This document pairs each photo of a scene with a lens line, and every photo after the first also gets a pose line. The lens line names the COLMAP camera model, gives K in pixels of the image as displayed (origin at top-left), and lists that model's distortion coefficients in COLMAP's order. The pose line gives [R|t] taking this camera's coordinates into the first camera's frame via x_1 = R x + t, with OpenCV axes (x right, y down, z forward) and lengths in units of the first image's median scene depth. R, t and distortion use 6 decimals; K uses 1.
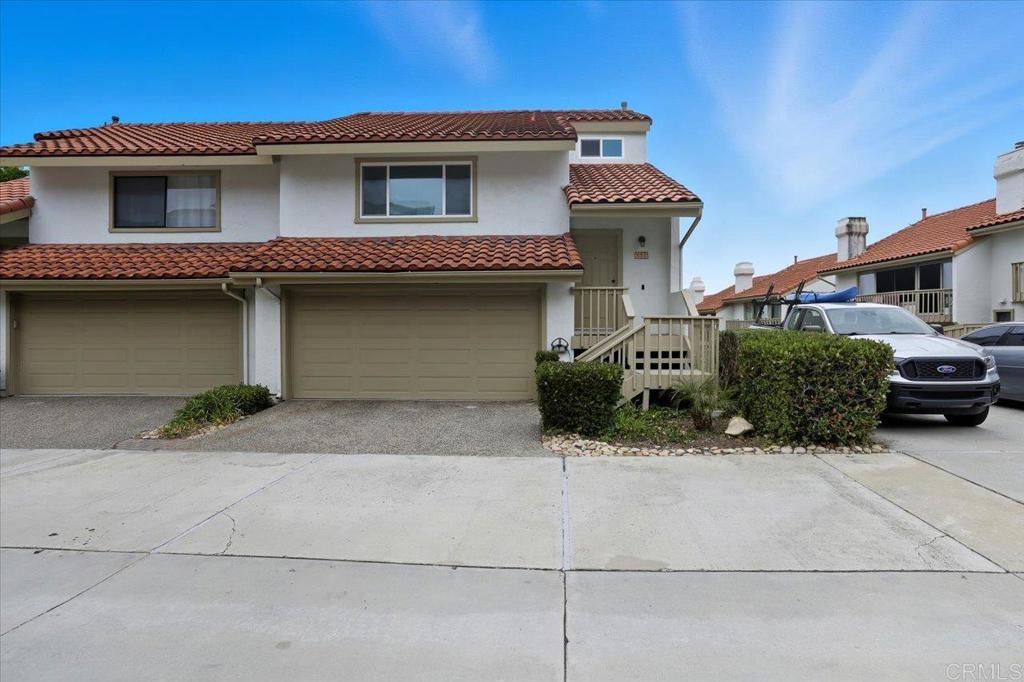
lens RADIAL K [[593.4, 0, 511.3], [0, 593.4, 328.9], [0, 0, 1]] dist [-0.050899, 0.042033]
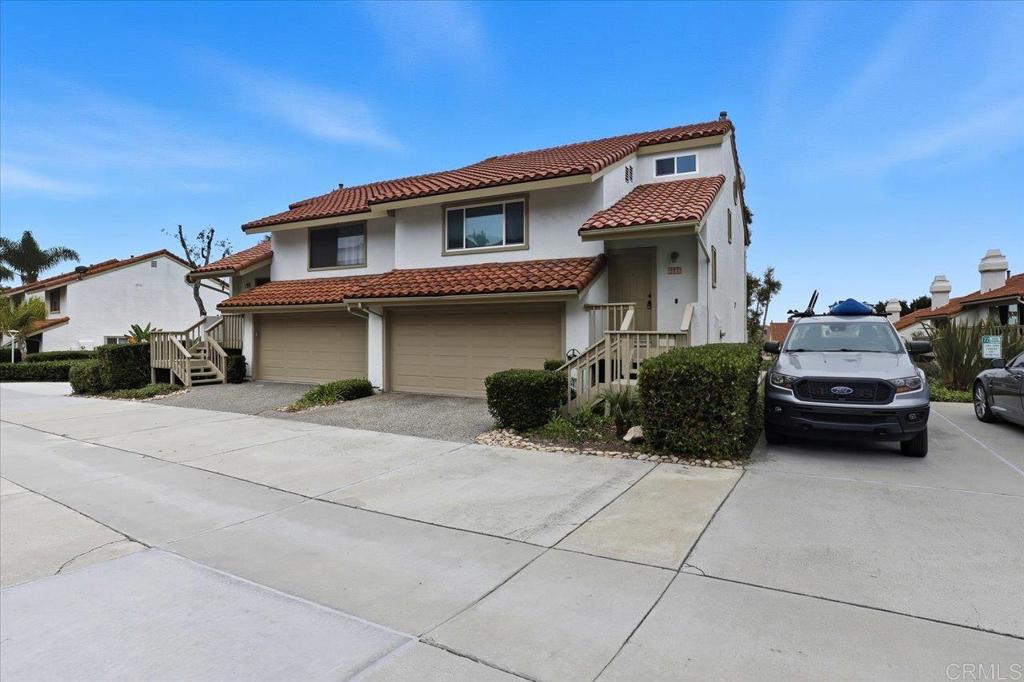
lens RADIAL K [[593.4, 0, 511.3], [0, 593.4, 328.9], [0, 0, 1]] dist [-0.050899, 0.042033]
pose [[0.876145, 0.000522, -0.482047, 0.481455], [-0.007495, 0.999893, -0.012539, -0.007875], [0.481989, 0.014599, 0.876056, -0.041489]]
